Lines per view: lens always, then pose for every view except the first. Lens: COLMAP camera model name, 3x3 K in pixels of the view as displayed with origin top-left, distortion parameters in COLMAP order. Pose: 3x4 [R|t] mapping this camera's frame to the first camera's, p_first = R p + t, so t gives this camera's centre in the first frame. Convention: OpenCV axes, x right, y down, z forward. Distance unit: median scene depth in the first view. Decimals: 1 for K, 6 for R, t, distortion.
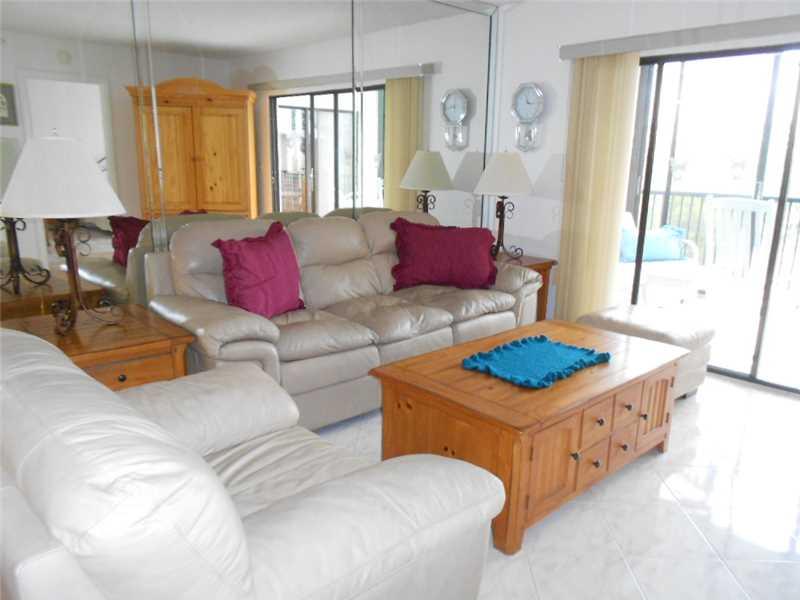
lens RADIAL K [[603.3, 0, 435.1], [0, 603.3, 301.5], [0, 0, 1]] dist [0.001087, -0.001137]
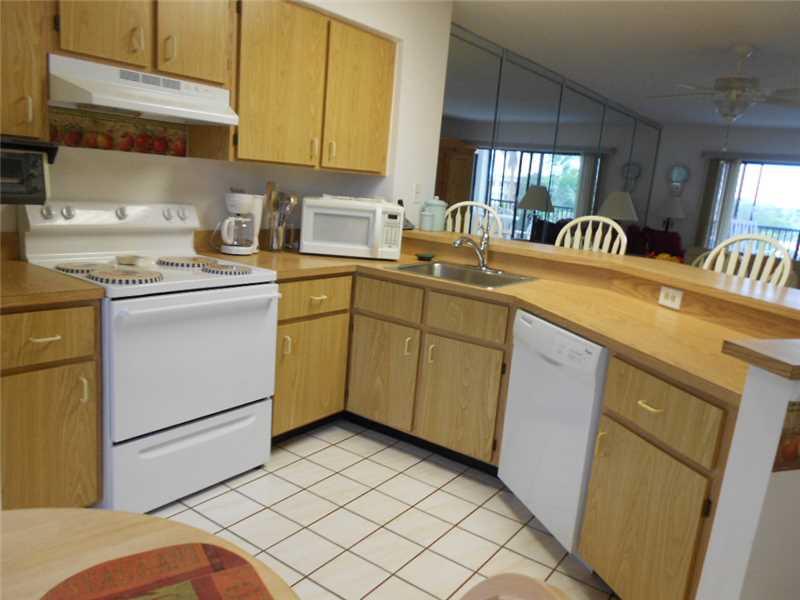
lens RADIAL K [[610.6, 0, 402.2], [0, 610.6, 306.4], [0, 0, 1]] dist [0.008570, -0.007978]
pose [[0.988006, 0.023880, 0.152557, -0.809454], [-0.023022, 0.999708, -0.007387, 0.124616], [-0.152688, 0.003786, 0.988267, -0.708820]]
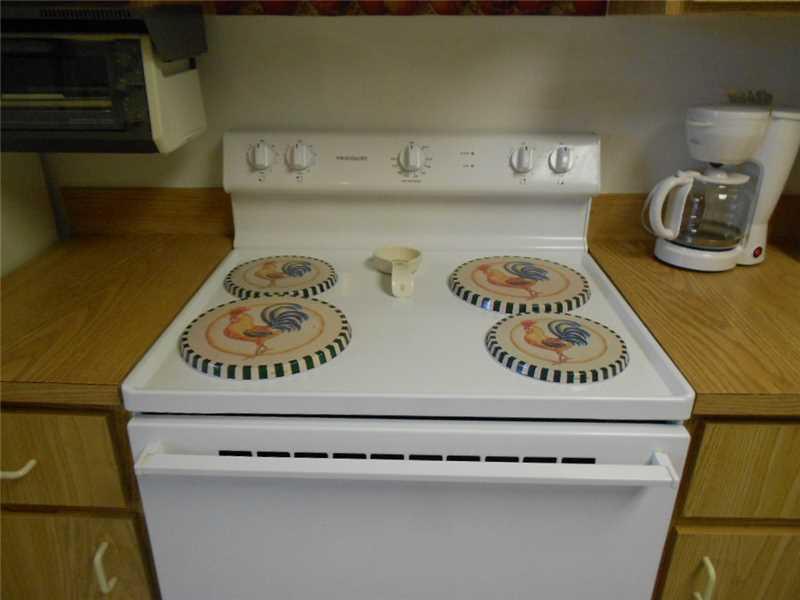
lens RADIAL K [[599.3, 0, 400.4], [0, 599.3, 303.7], [0, 0, 1]] dist [0.009432, 0.003866]
pose [[0.668991, 0.282909, -0.687323, -0.790264], [-0.140550, 0.956196, 0.256779, 0.050128], [0.729861, -0.075180, 0.679449, -0.369327]]
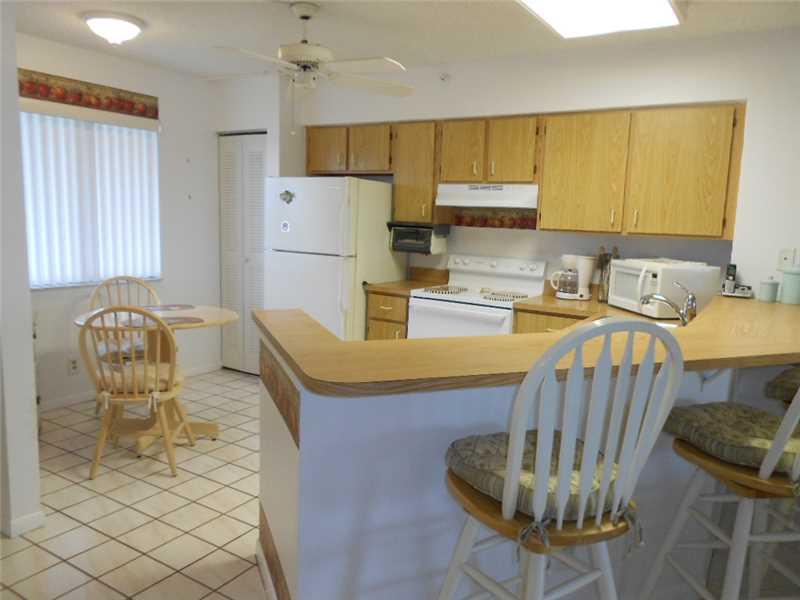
lens RADIAL K [[620.8, 0, 405.5], [0, 620.8, 307.5], [0, 0, 1]] dist [0.005733, 0.000413]
pose [[0.214592, 0.120578, -0.969232, -0.180464], [-0.245640, 0.967117, 0.065929, 0.085788], [0.945310, 0.223934, 0.237154, -0.506028]]
